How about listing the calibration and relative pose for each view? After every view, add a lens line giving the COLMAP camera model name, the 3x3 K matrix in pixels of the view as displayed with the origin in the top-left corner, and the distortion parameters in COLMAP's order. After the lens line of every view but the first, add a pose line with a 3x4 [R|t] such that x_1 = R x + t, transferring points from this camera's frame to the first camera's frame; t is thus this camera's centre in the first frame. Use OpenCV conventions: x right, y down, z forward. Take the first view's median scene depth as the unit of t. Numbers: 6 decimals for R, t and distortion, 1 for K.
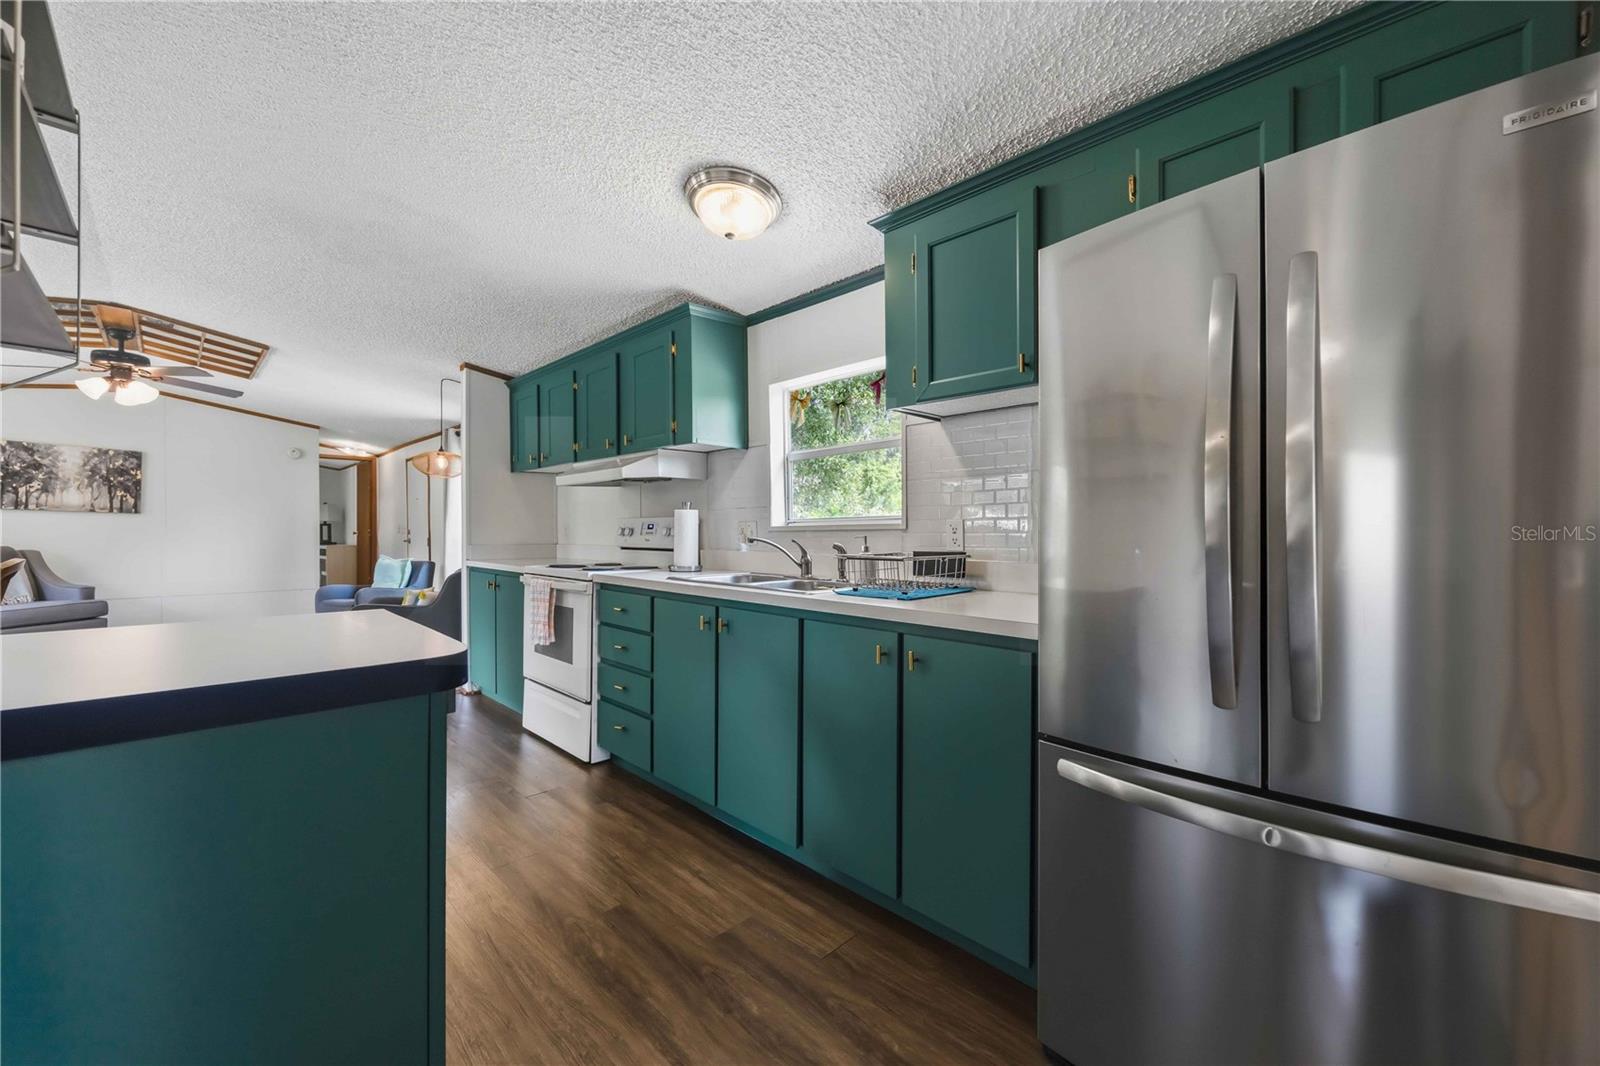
lens RADIAL K [[610.5, 0, 790.9], [0, 610.5, 539.7], [0, 0, 1]] dist [-0.000006, -0.000883]
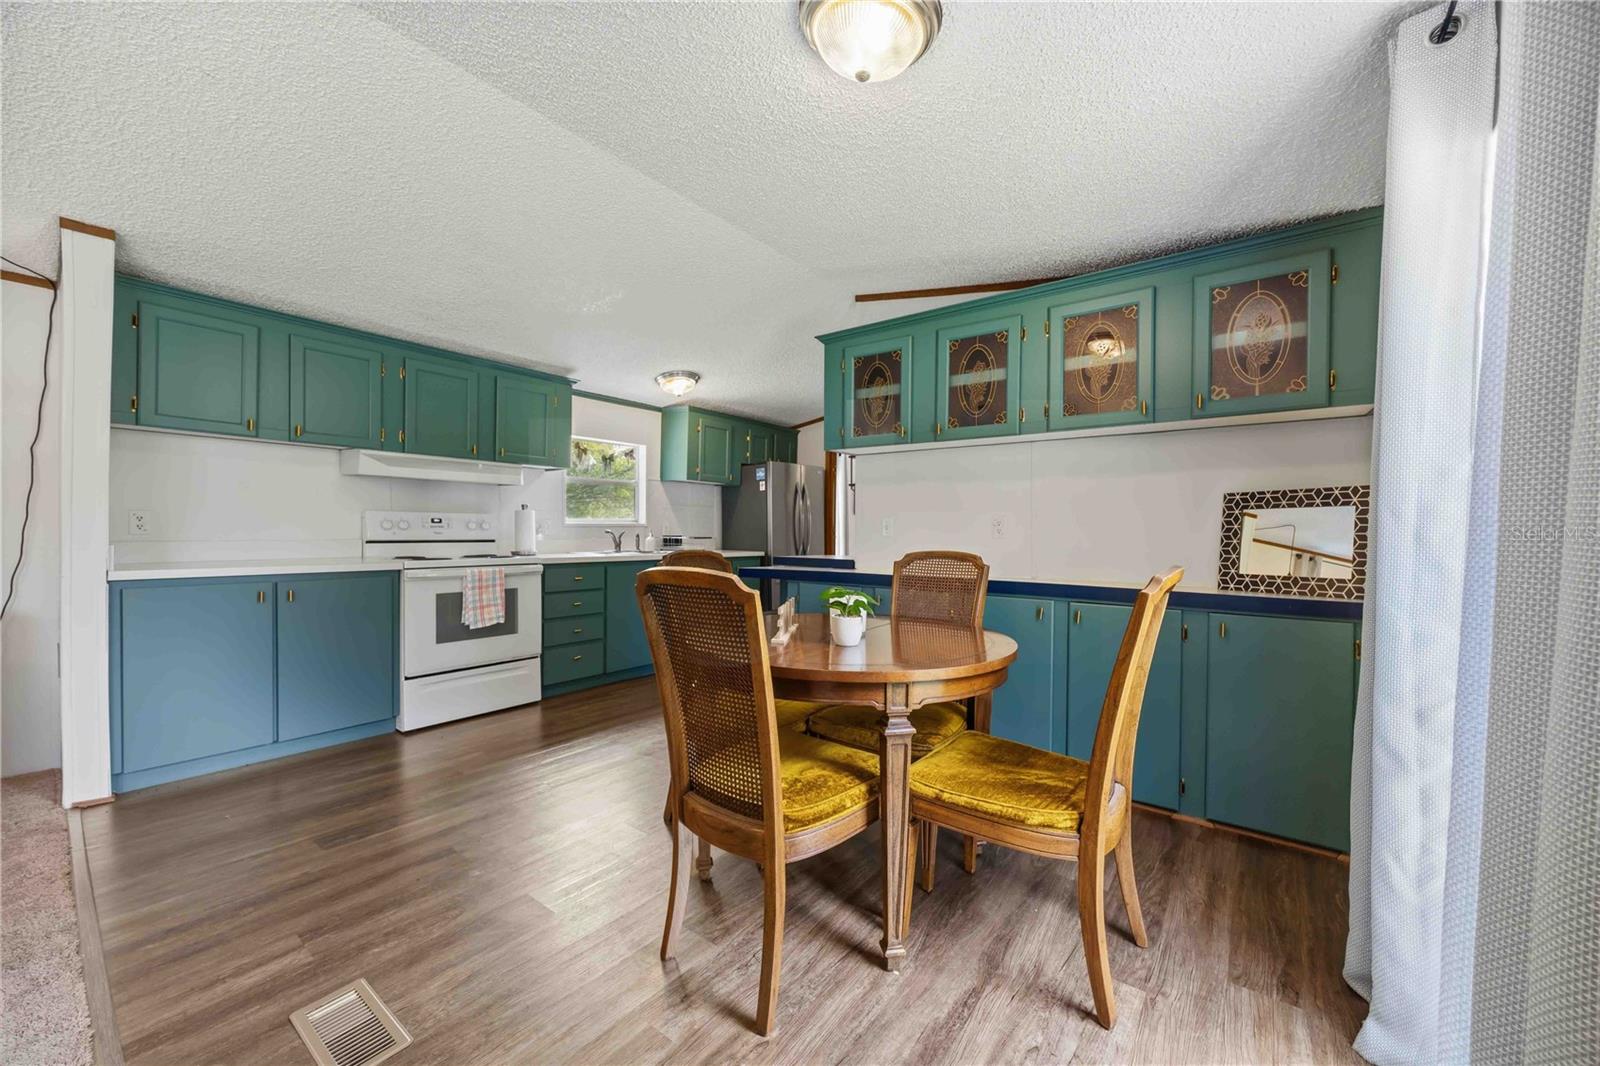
lens RADIAL K [[610.5, 0, 793.3], [0, 610.5, 534.9], [0, 0, 1]] dist [-0.000006, -0.000883]
pose [[-0.130247, -0.014104, 0.991381, -0.869984], [-0.002251, 0.999900, 0.013929, -0.007670], [-0.991479, -0.000417, -0.130266, 0.313529]]
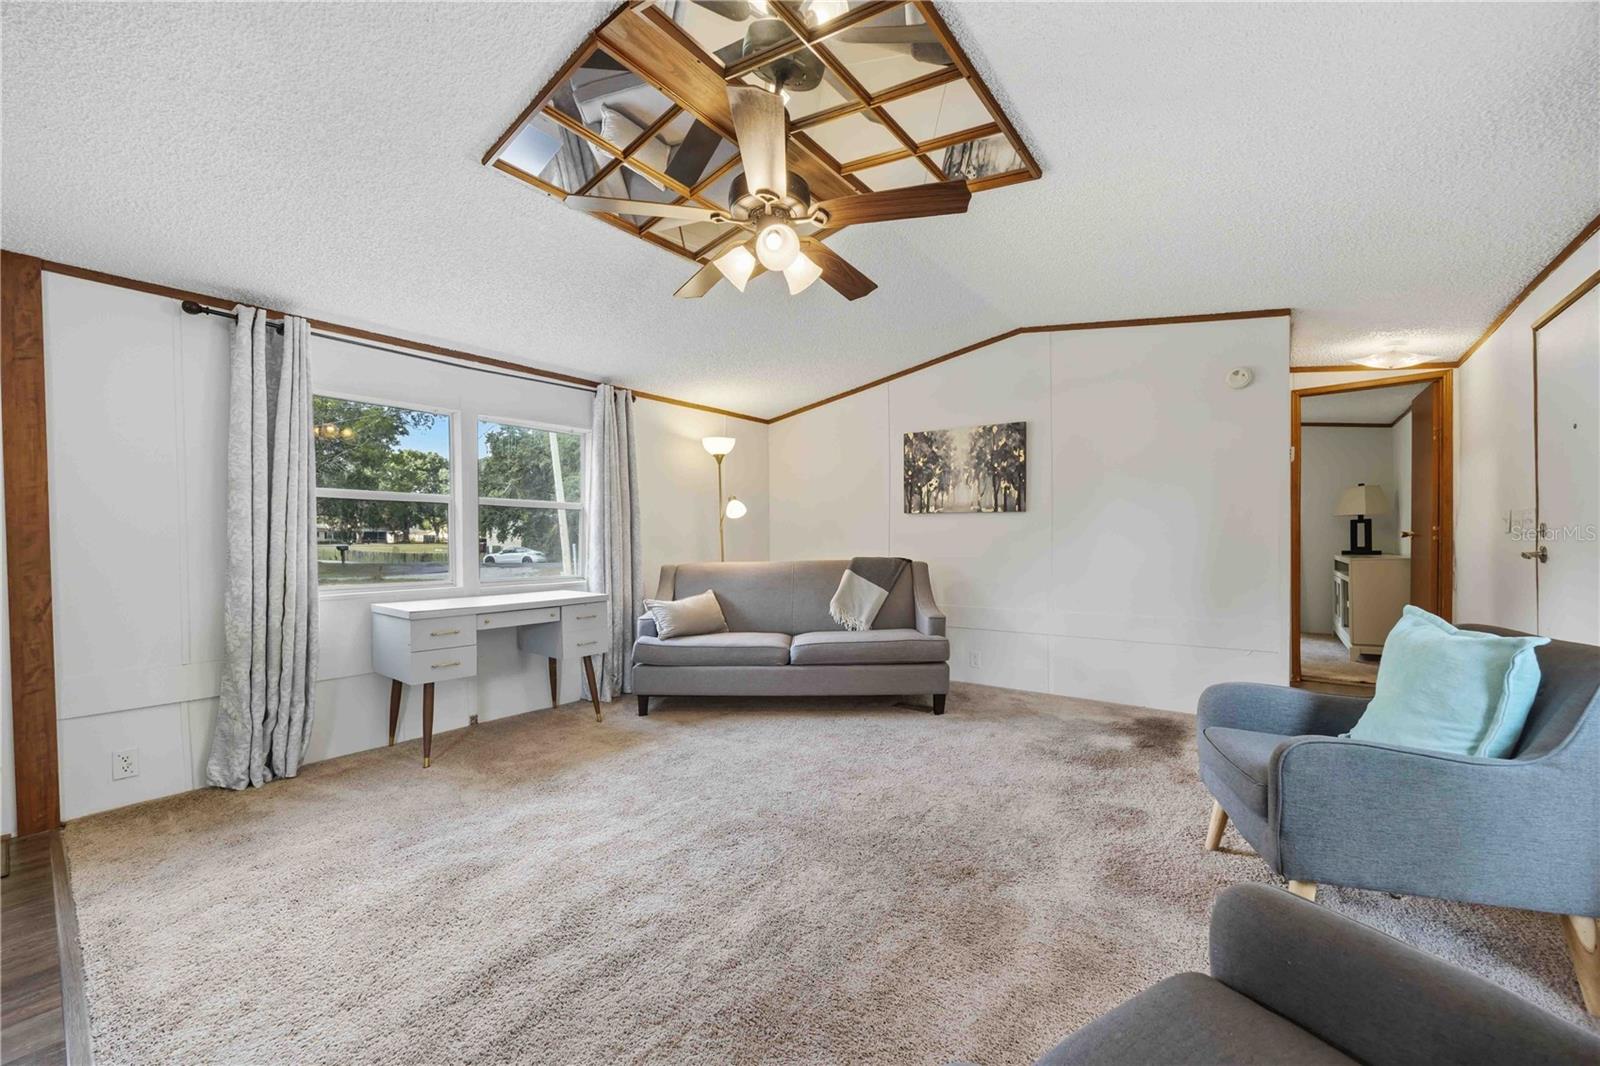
lens RADIAL K [[610.5, 0, 805.1], [0, 610.5, 551.8], [0, 0, 1]] dist [-0.000006, -0.000883]
pose [[0.119004, 0.012216, -0.992819, -0.433692], [0.002084, 0.999919, 0.012553, -0.007151], [0.992892, -0.003563, 0.118969, 0.709053]]
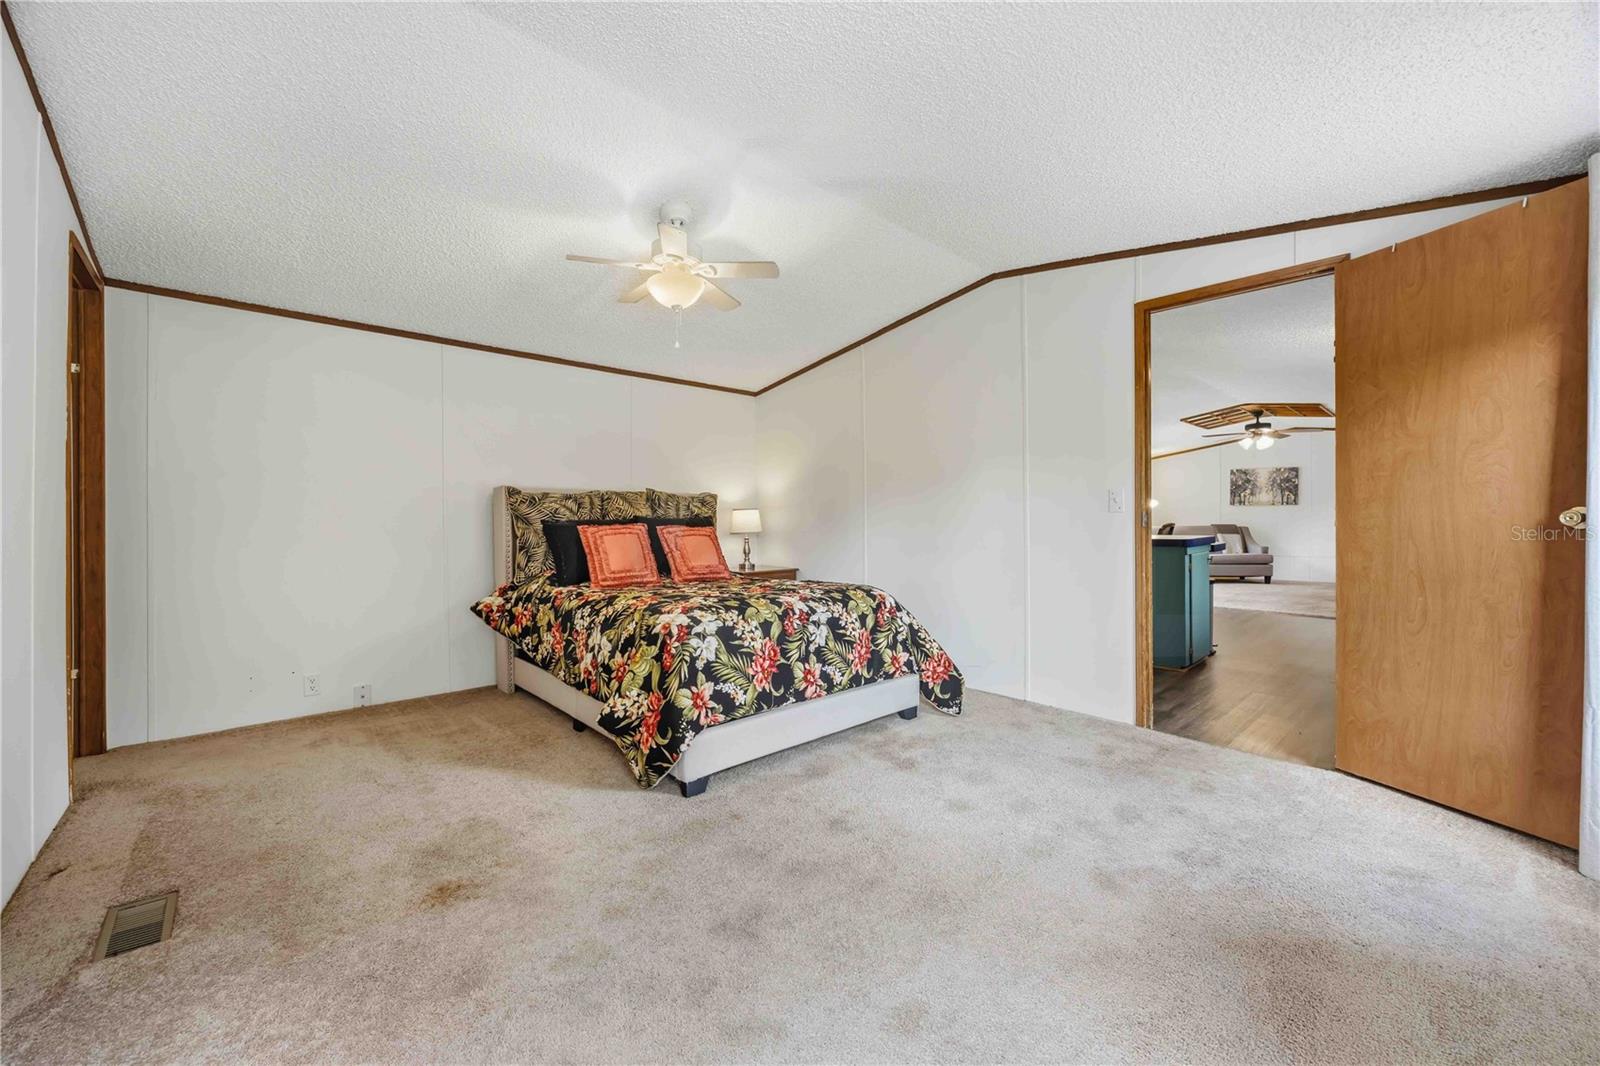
lens RADIAL K [[610.5, 0, 800.7], [0, 610.5, 525.1], [0, 0, 1]] dist [-0.000006, -0.000883]
pose [[-0.050200, -0.000662, -0.998739, 0.666969], [-0.002690, 0.999996, -0.000527, 0.016929], [0.998736, 0.002661, -0.050202, -0.260427]]
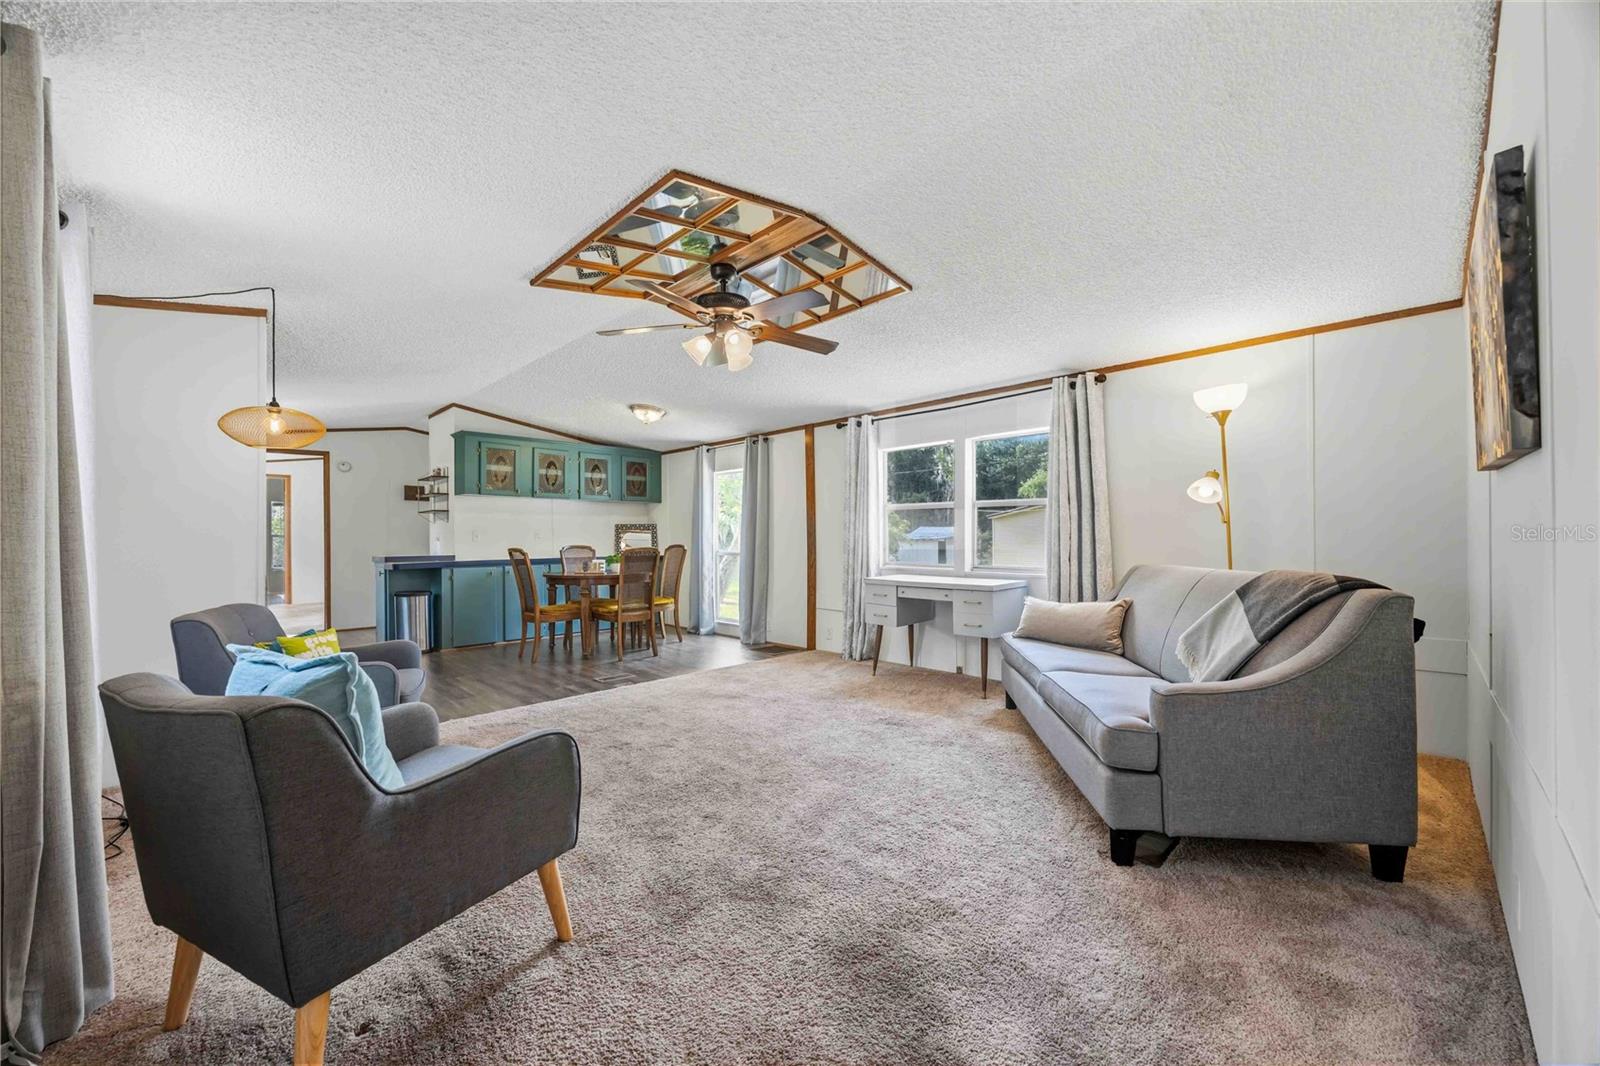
lens RADIAL K [[610.5, 0, 799.0], [0, 610.5, 538.0], [0, 0, 1]] dist [-0.000006, -0.000883]
pose [[-0.999993, -0.000618, 0.003719, -0.875197], [-0.000581, 0.999950, 0.010004, -0.015522], [-0.003725, 0.010002, -0.999943, 1.273650]]
